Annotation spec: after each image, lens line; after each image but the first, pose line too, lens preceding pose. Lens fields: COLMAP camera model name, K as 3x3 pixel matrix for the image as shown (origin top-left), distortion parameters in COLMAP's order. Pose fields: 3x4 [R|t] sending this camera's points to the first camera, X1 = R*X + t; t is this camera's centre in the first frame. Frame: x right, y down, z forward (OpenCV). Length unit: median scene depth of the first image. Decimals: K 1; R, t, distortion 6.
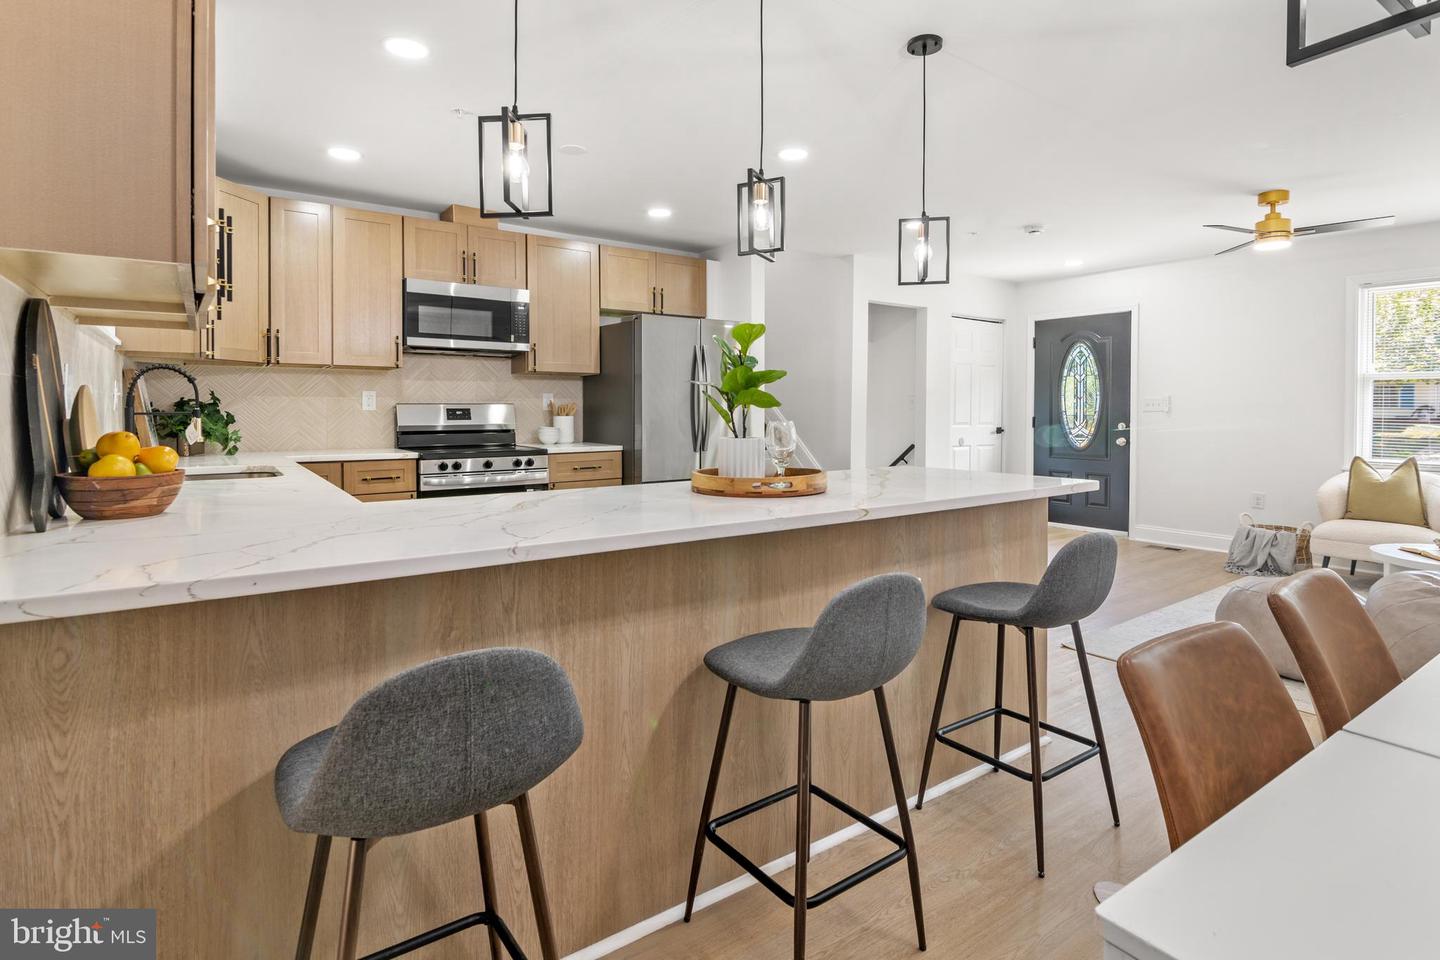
lens RADIAL K [[728.0, 0, 713.7], [0, 728.0, 417.2], [0, 0, 1]] dist [-0.001272, -0.001571]
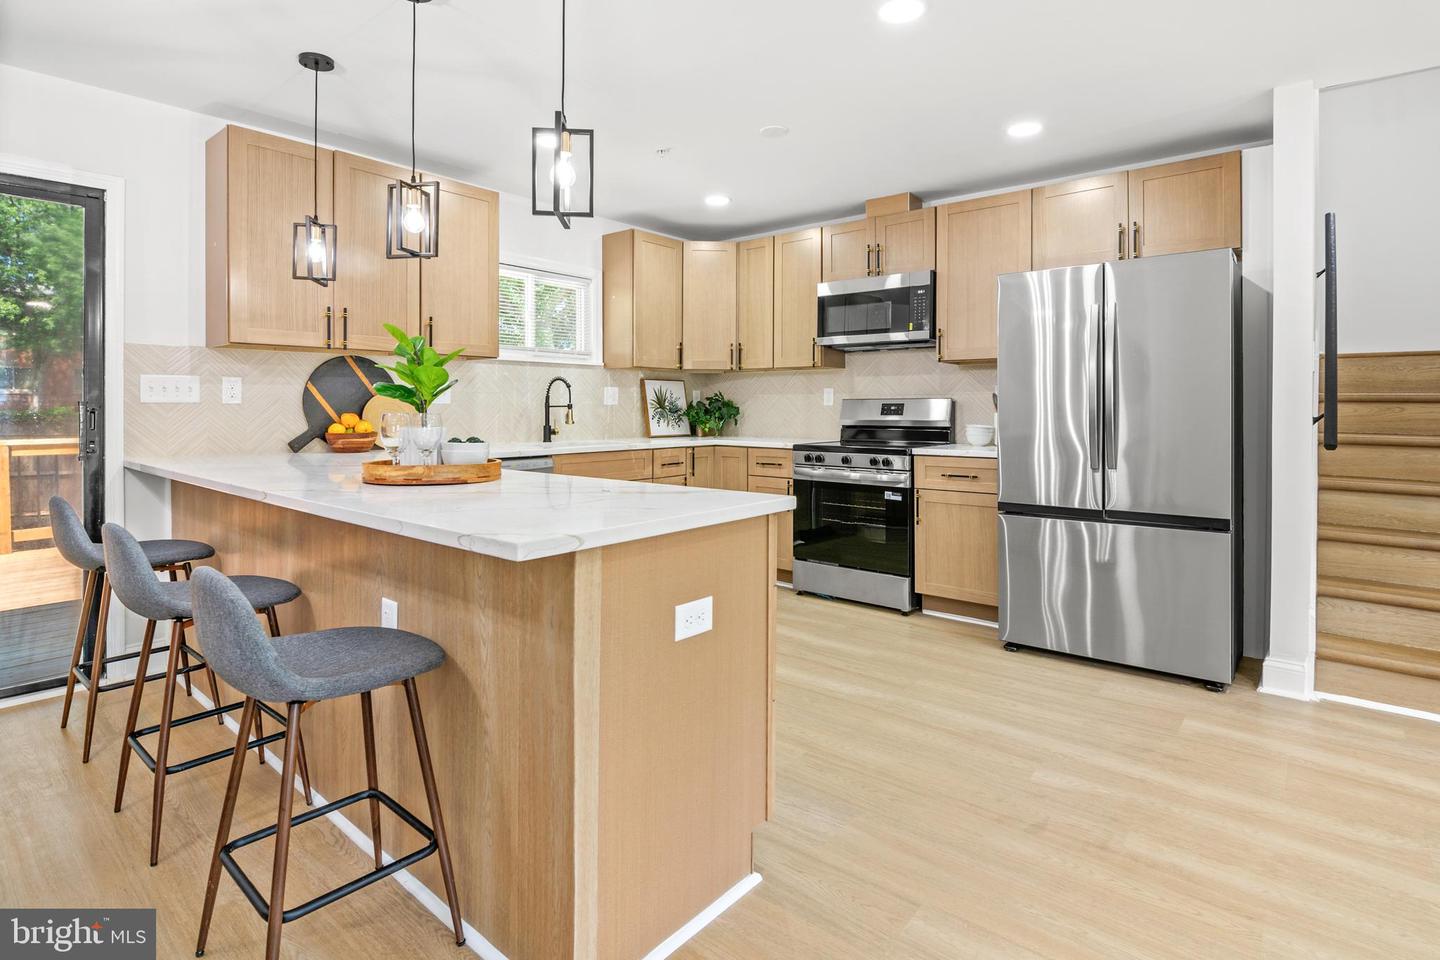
lens RADIAL K [[730.0, 0, 707.9], [0, 730.0, 414.0], [0, 0, 1]] dist [-0.003513, -0.000452]
pose [[0.232624, 0.009463, -0.972521, 0.637373], [-0.010955, 0.999915, 0.007109, -0.002719], [0.972505, 0.009000, 0.232708, 0.622195]]
